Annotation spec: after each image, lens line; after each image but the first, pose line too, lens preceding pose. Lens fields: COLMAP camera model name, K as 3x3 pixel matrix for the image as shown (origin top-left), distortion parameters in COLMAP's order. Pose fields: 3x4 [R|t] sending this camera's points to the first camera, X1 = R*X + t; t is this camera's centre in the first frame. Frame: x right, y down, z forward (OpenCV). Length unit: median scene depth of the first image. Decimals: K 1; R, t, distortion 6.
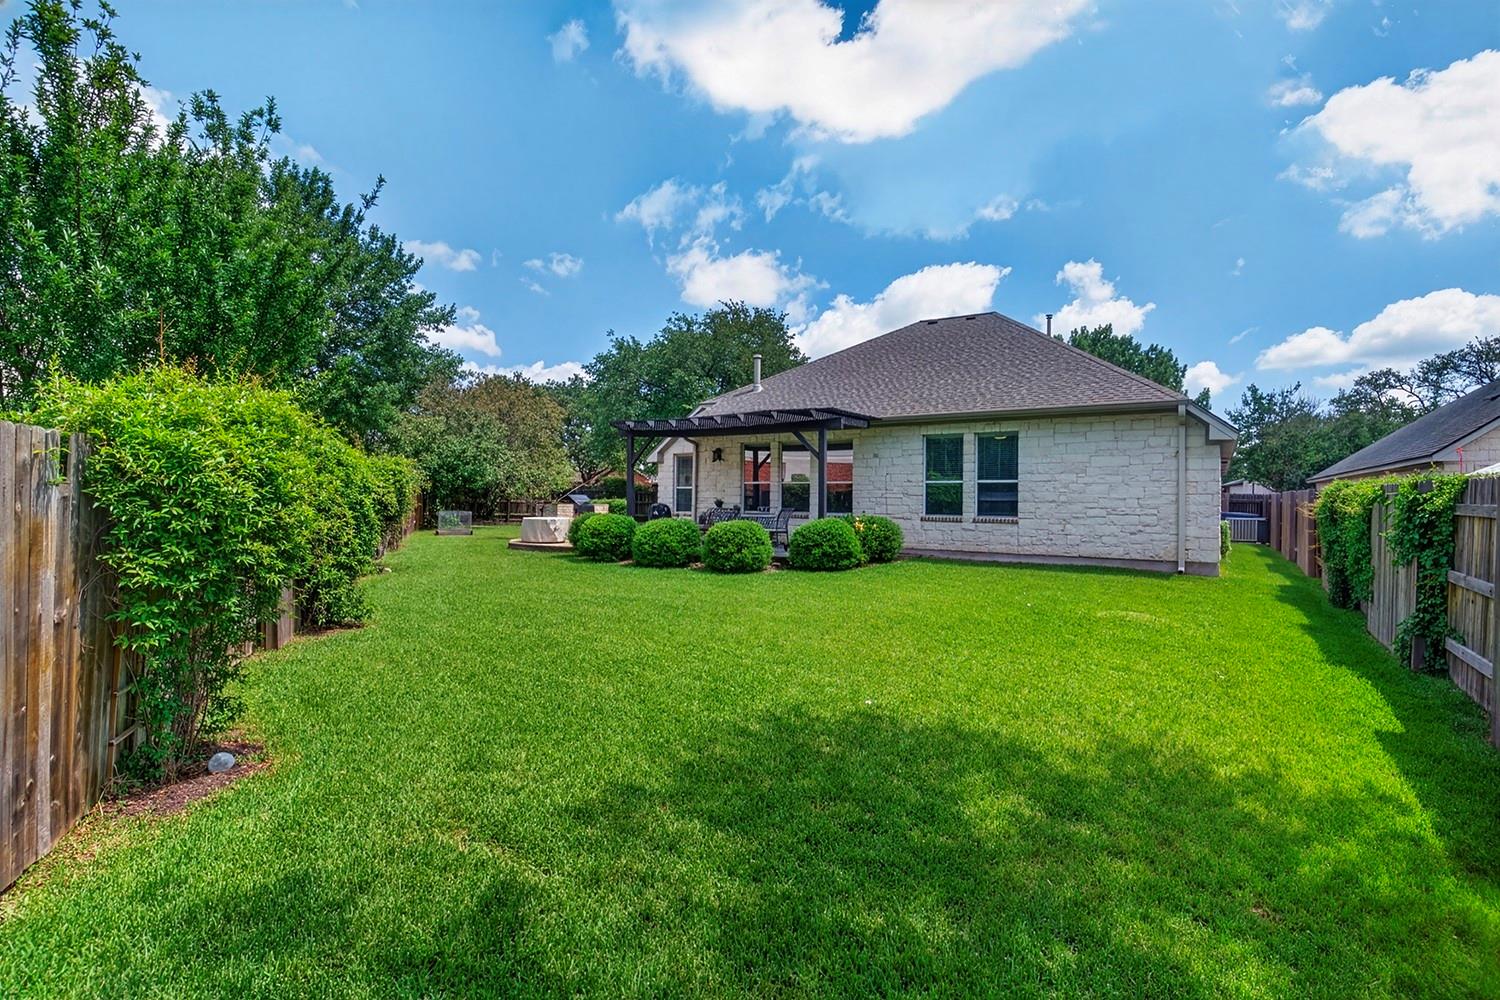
lens RADIAL K [[705.1, 0, 750.0], [0, 705.1, 500.0], [0, 0, 1]] dist [-0.008408, 0.000475]
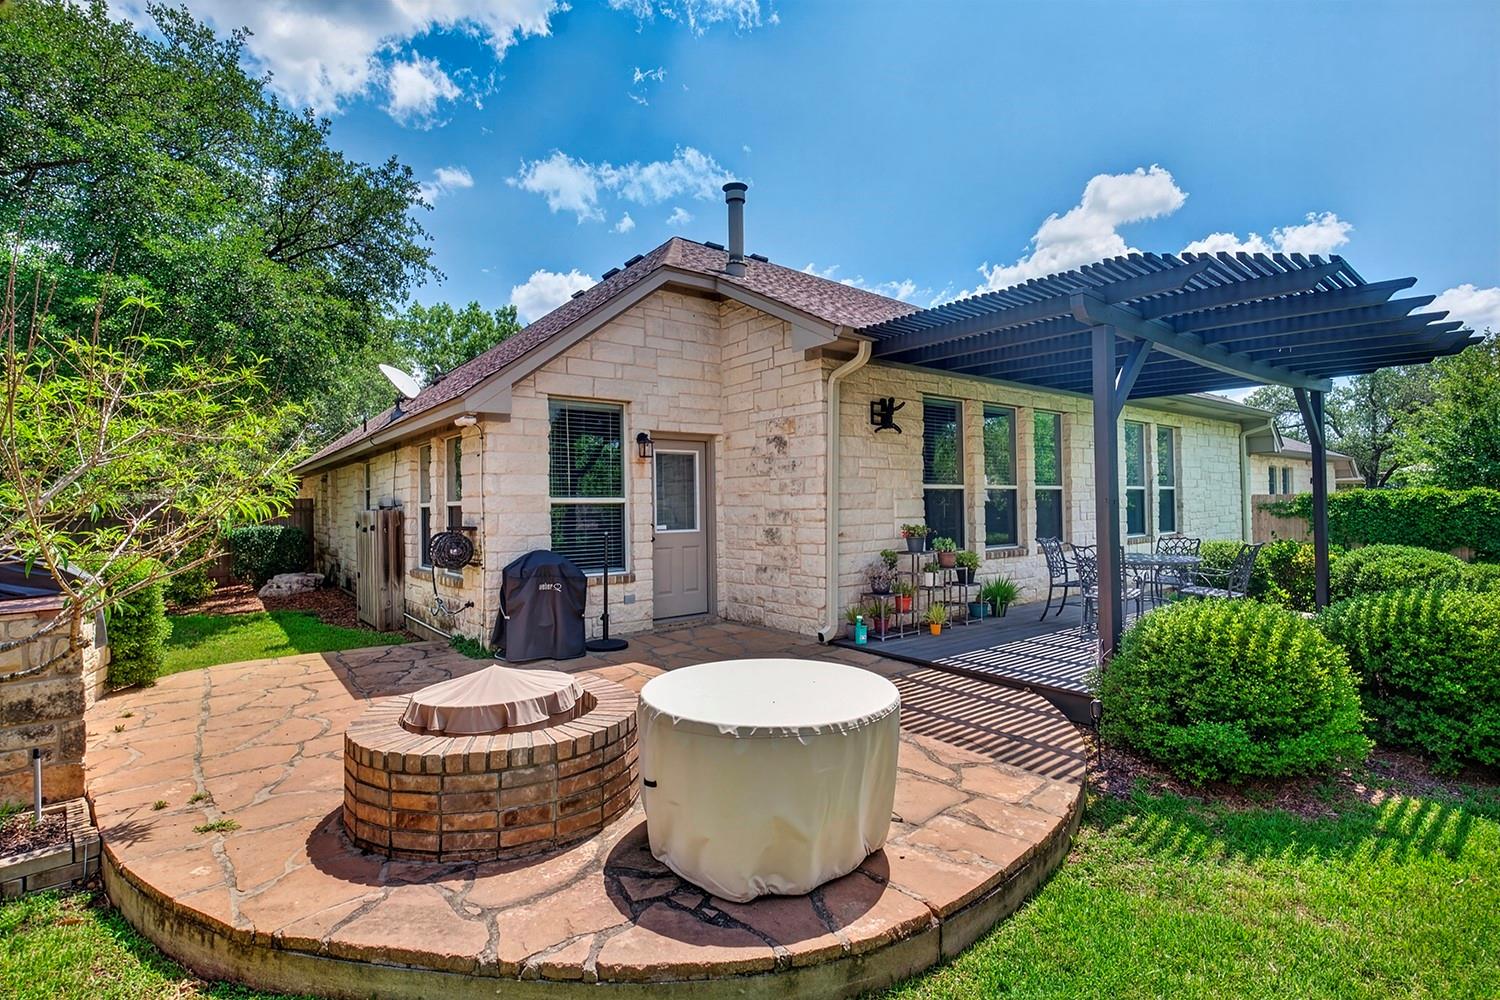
lens RADIAL K [[705.1, 0, 750.0], [0, 705.1, 500.0], [0, 0, 1]] dist [-0.008408, 0.000475]
pose [[0.332479, -0.008878, 0.943069, -0.362836], [0.019306, 0.999810, 0.002606, -0.018212], [-0.942913, 0.017341, 0.332587, 0.786144]]
